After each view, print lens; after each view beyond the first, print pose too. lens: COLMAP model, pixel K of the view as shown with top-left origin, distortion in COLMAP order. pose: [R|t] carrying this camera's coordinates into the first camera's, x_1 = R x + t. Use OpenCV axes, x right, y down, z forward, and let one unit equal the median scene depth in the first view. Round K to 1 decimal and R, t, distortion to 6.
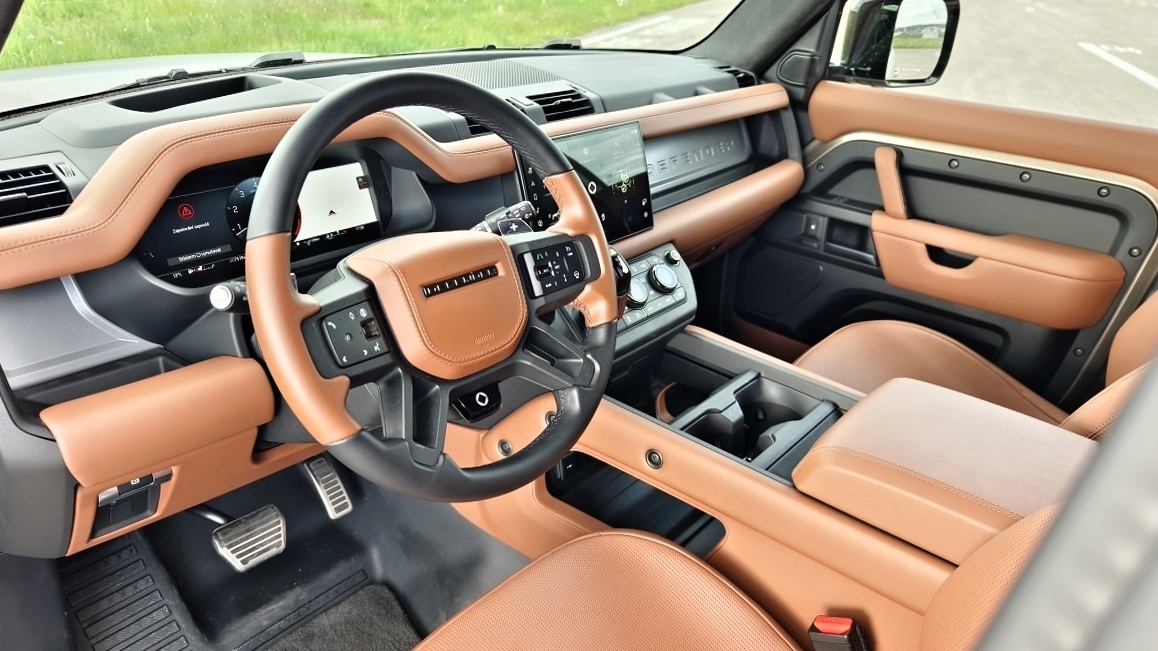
lens RADIAL K [[791.9, 0, 579.8], [0, 791.9, 348.1], [0, 0, 1]] dist [0.074997, -0.129473]
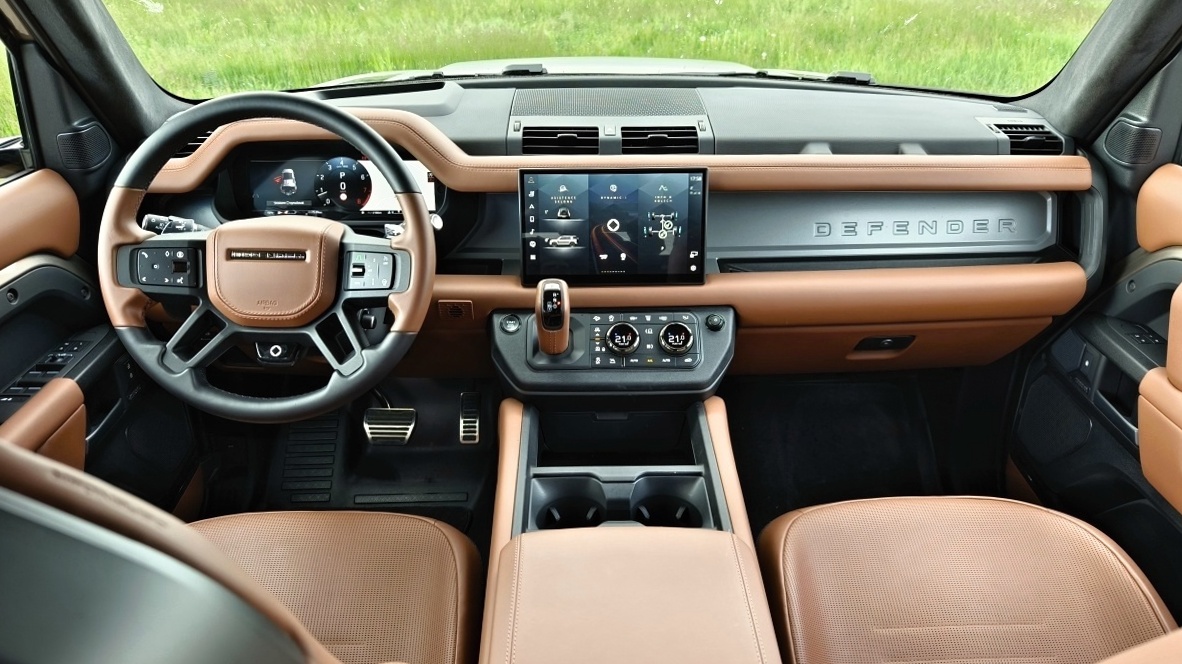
lens RADIAL K [[808.3, 0, 591.8], [0, 808.3, 355.1], [0, 0, 1]] dist [0.074997, -0.129473]
pose [[0.661244, 0.323023, -0.677061, 0.678059], [-0.315589, 0.938575, 0.139574, -0.167295], [0.680558, 0.121381, 0.722570, 0.247221]]
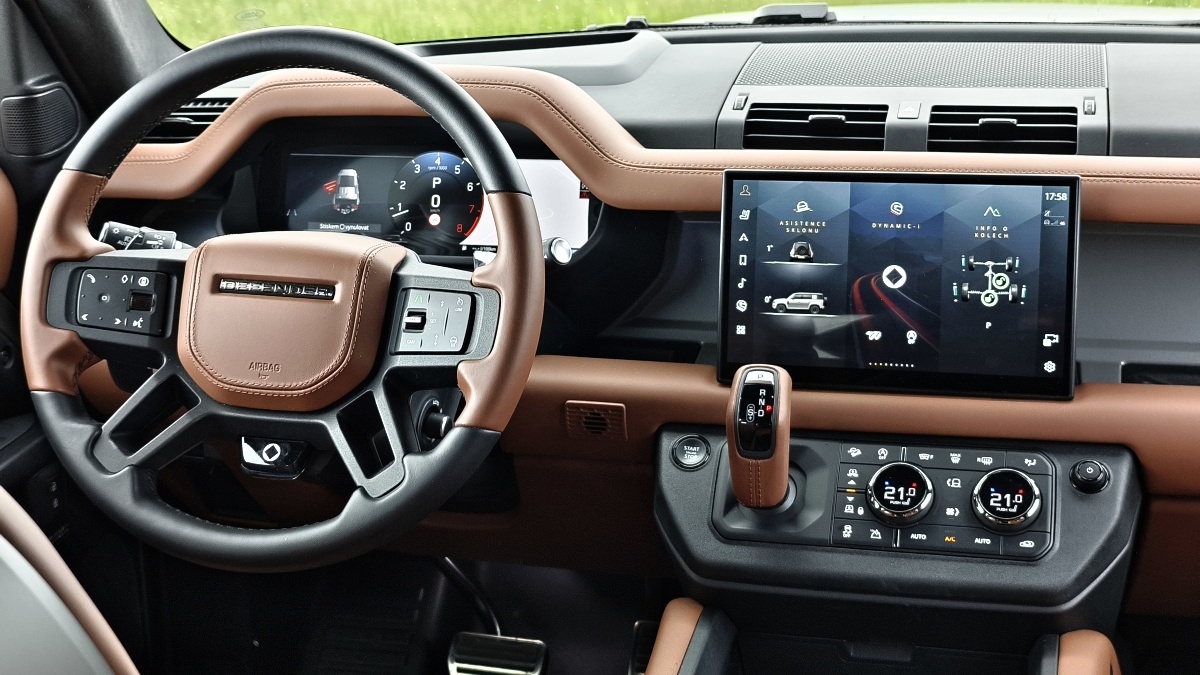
lens RADIAL K [[1755.5, 0, 600.0], [0, 1755.5, 337.5], [0, 0, 1]] dist [0.180991, -1.222453]
pose [[0.445652, 0.224860, -0.866506, 0.875976], [-0.359418, 0.931443, 0.056859, -0.147792], [0.819886, 0.286098, 0.495919, 0.248964]]
